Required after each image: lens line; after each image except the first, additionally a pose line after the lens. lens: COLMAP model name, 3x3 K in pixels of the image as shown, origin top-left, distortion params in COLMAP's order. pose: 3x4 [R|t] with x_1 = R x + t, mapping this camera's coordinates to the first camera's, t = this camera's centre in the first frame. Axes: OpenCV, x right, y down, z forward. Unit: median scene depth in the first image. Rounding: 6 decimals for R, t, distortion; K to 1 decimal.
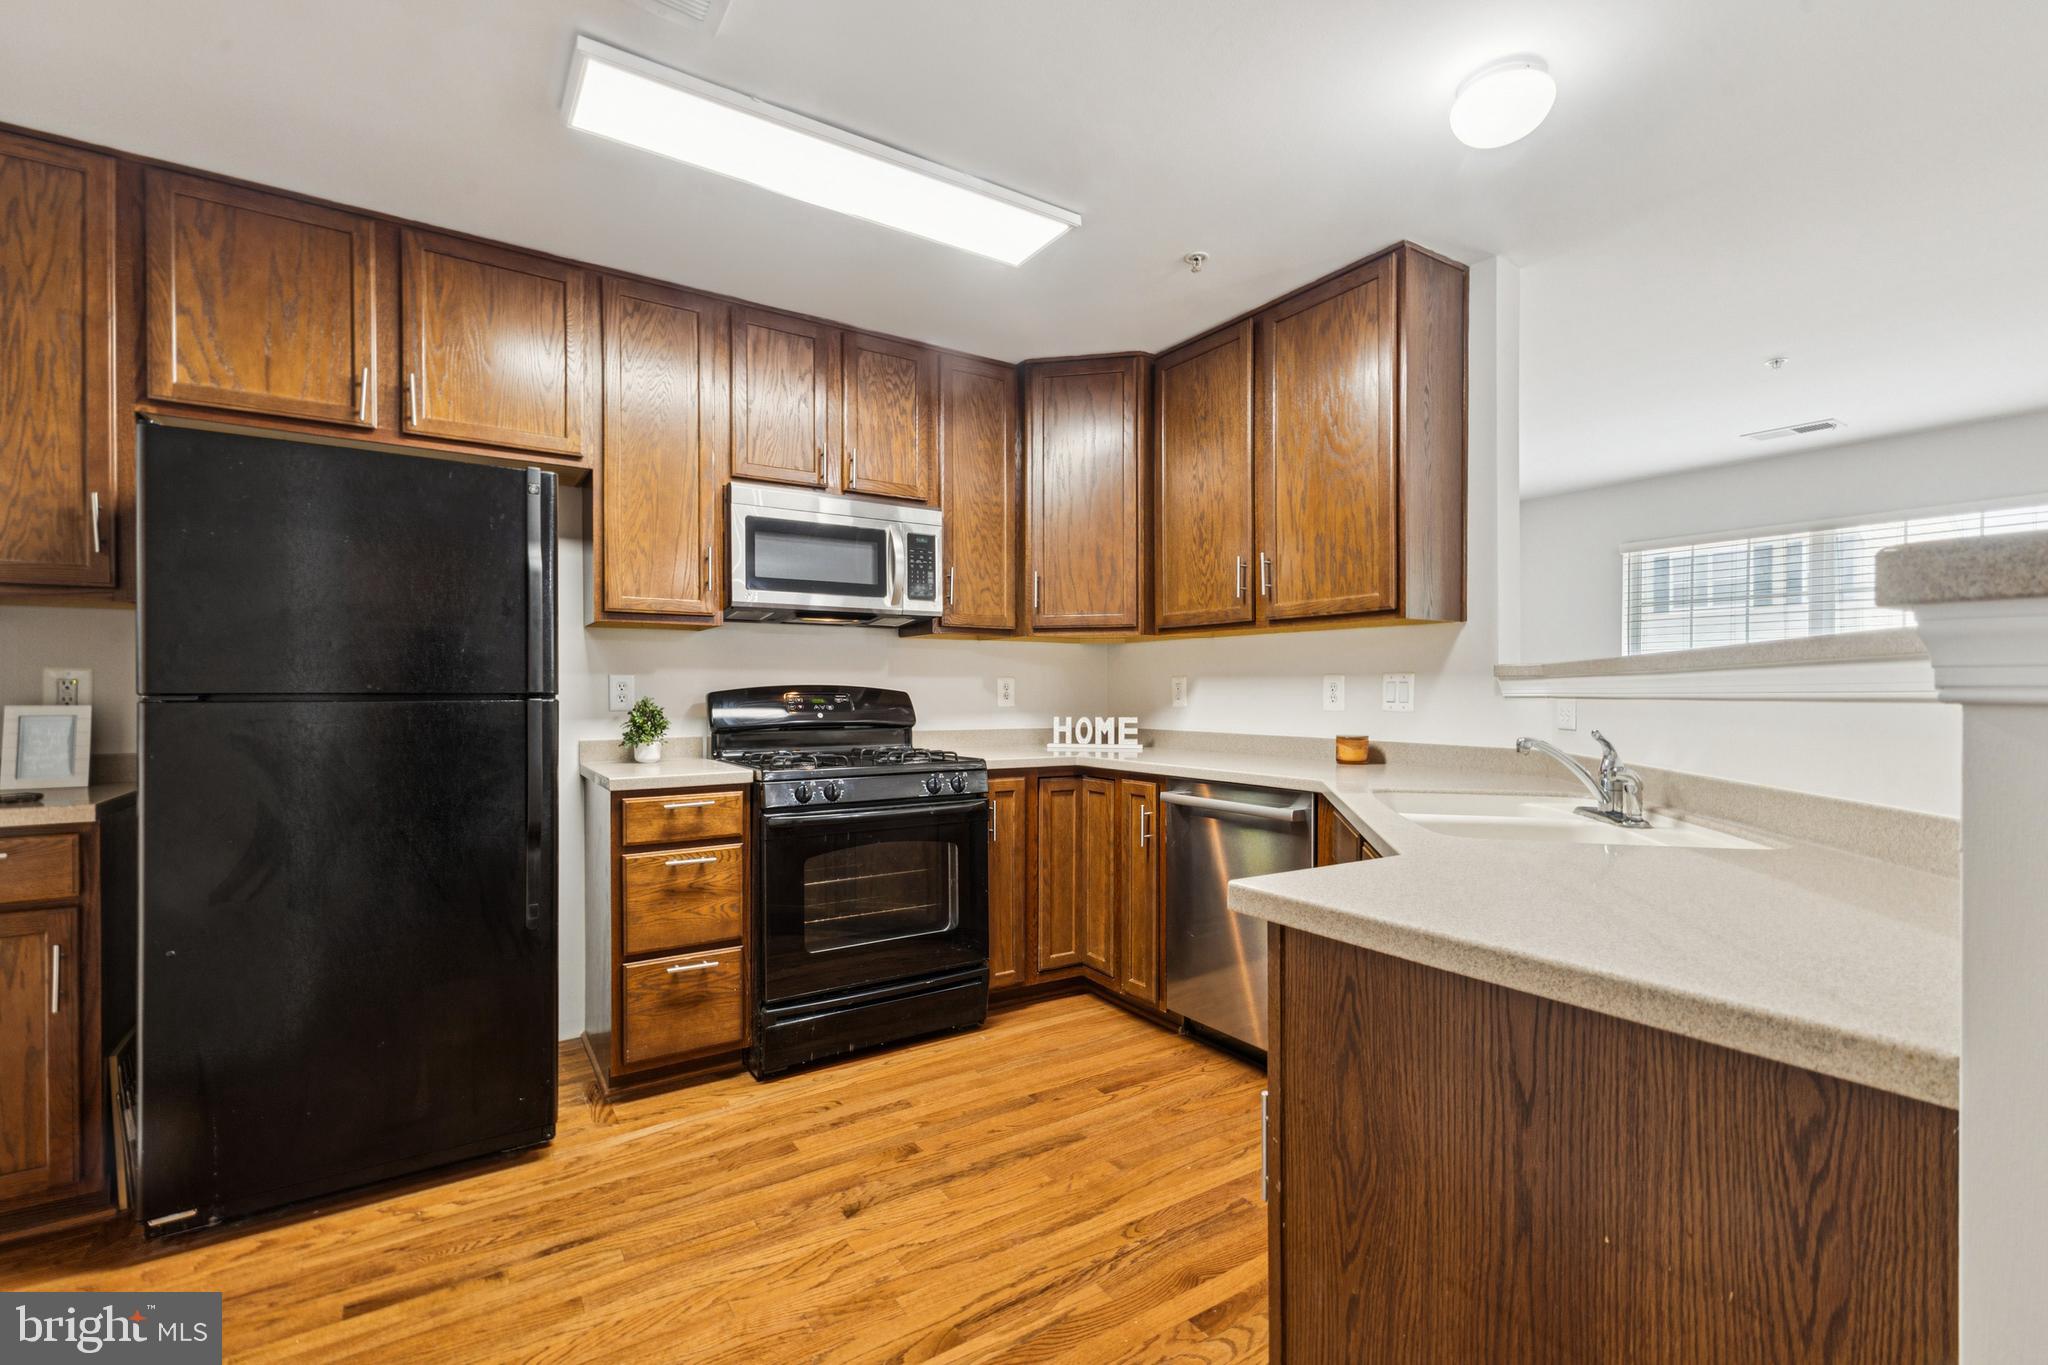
lens RADIAL K [[908.9, 0, 1046.4], [0, 908.9, 693.6], [0, 0, 1]] dist [0.018433, -0.002657]
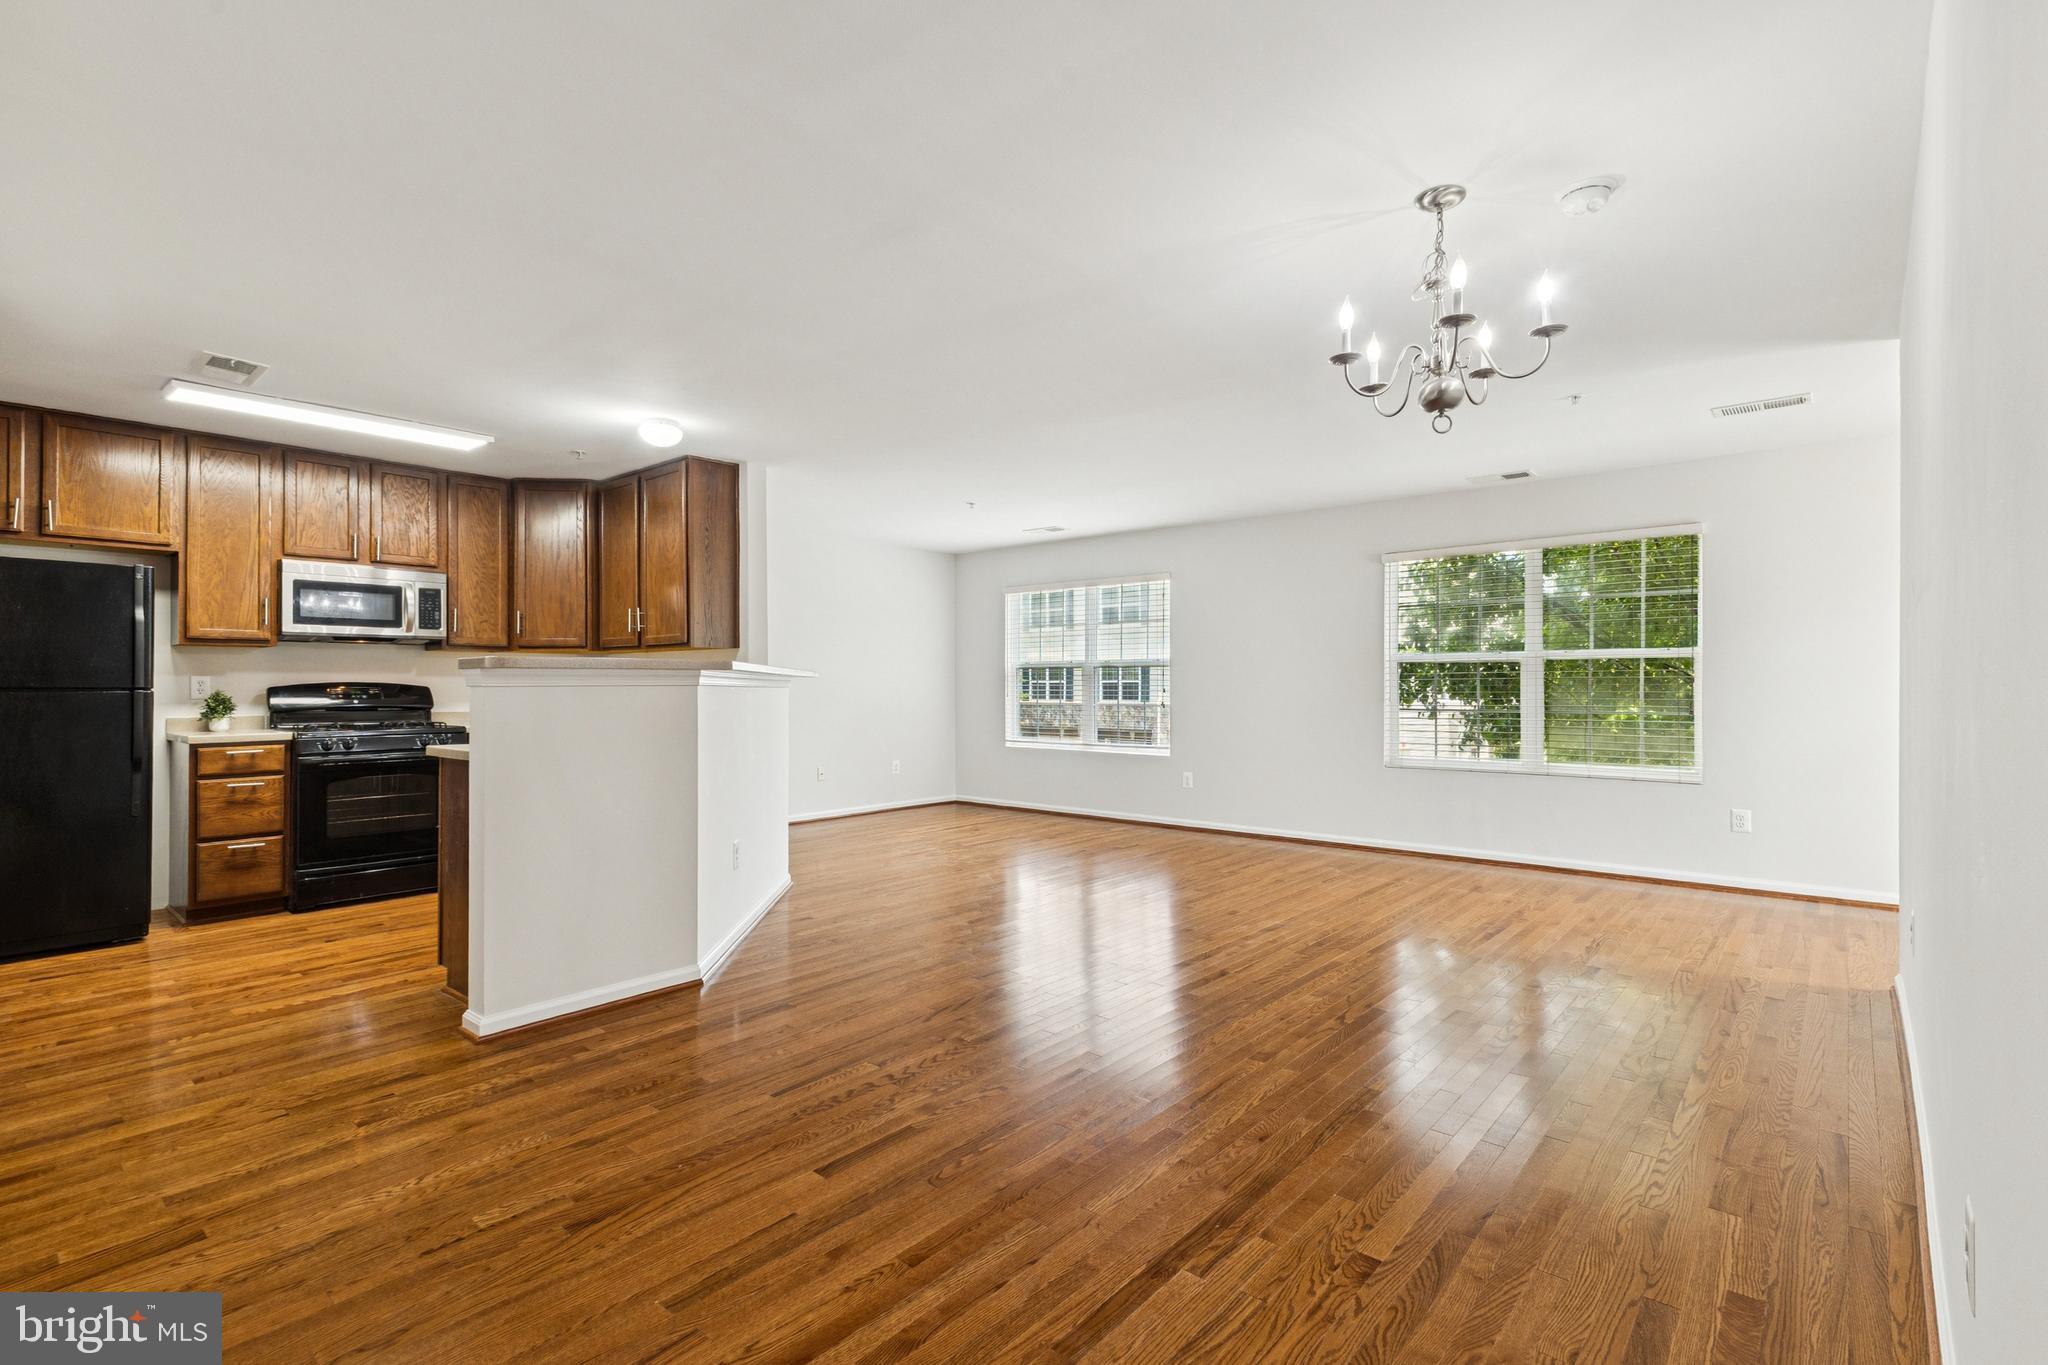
lens RADIAL K [[908.9, 0, 1014.9], [0, 908.9, 673.5], [0, 0, 1]] dist [0.018433, -0.002657]
pose [[0.962823, 0.001050, 0.270130, 0.485487], [0.003808, 0.999840, -0.017461, 0.008737], [-0.270105, 0.017841, 0.962666, -0.961446]]
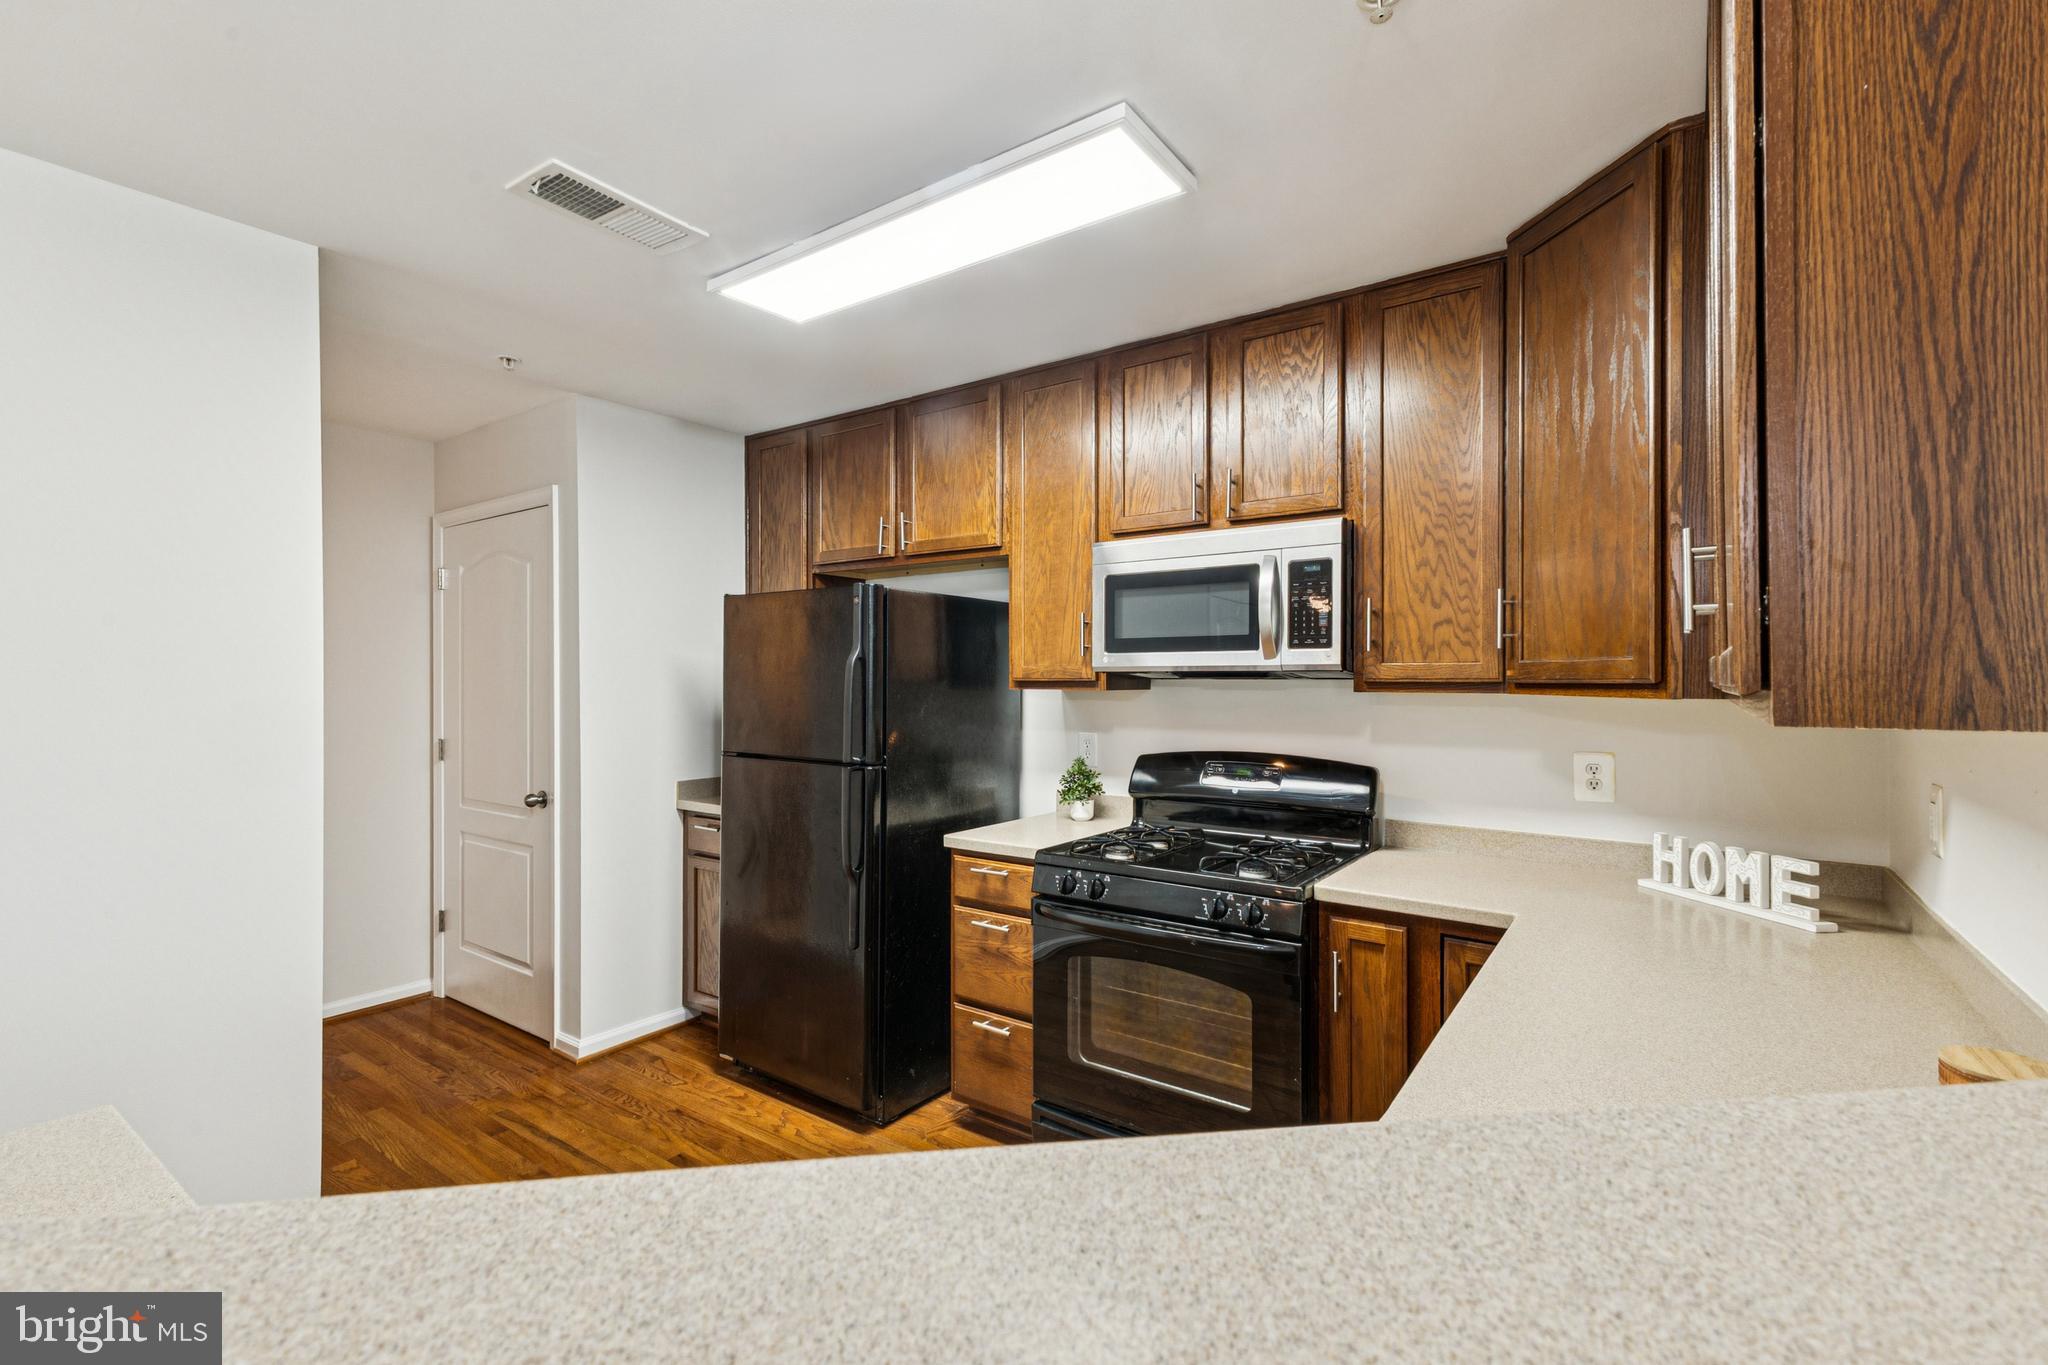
lens RADIAL K [[908.9, 0, 1020.9], [0, 908.9, 679.7], [0, 0, 1]] dist [0.018433, -0.002657]
pose [[0.345364, 0.004443, -0.938458, 0.539520], [-0.003061, 0.999989, 0.003608, -0.092357], [0.938464, 0.001626, 0.345374, 0.603803]]
